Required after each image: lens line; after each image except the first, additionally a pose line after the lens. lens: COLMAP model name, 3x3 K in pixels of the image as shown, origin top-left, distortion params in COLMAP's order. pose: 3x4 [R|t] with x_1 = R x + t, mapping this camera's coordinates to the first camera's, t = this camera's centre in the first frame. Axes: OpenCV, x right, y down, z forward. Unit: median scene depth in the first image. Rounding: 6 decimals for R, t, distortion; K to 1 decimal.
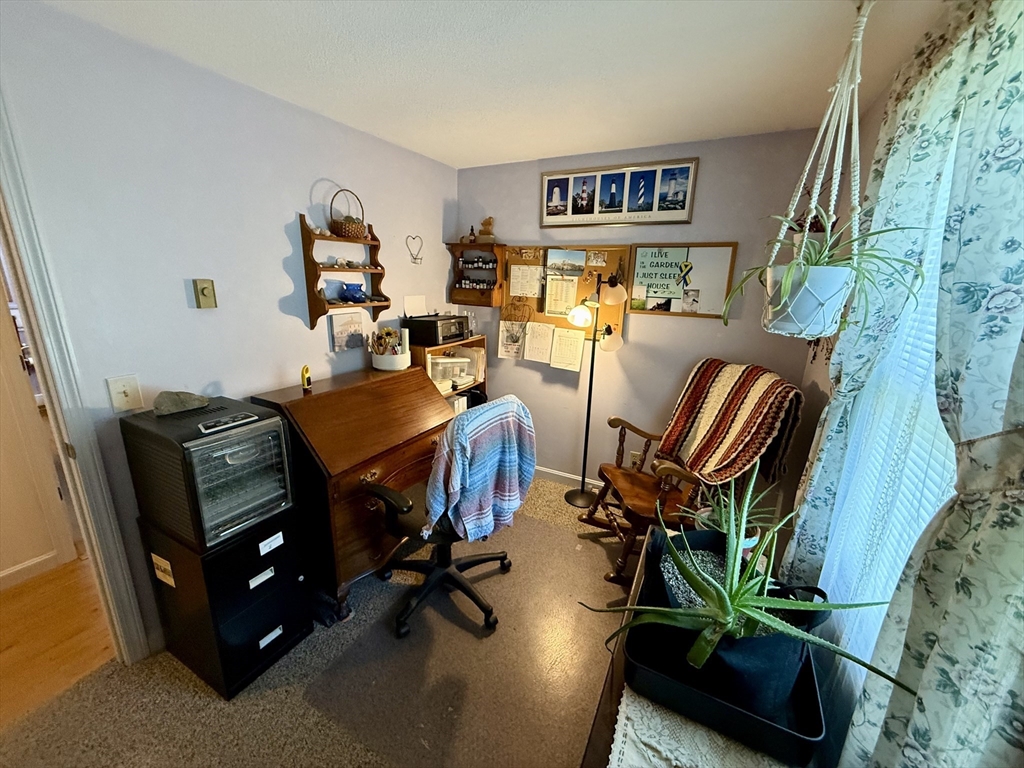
lens RADIAL K [[411.3, 0, 512.0], [0, 411.3, 384.0], [0, 0, 1]] dist [0.000912, -0.000189]
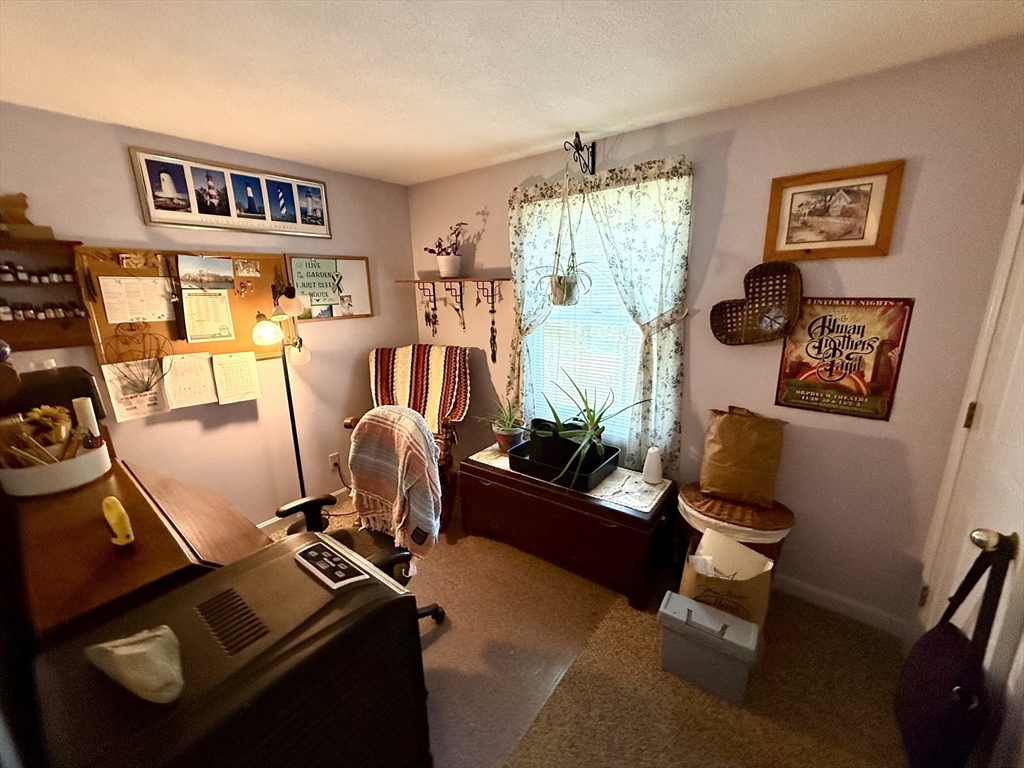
lens RADIAL K [[411.3, 0, 512.0], [0, 411.3, 384.0], [0, 0, 1]] dist [0.000912, -0.000189]
pose [[0.161639, -0.261363, 0.951610, -0.625164], [0.275598, 0.937879, 0.210779, -0.104026], [-0.947586, 0.228192, 0.223629, 0.329538]]
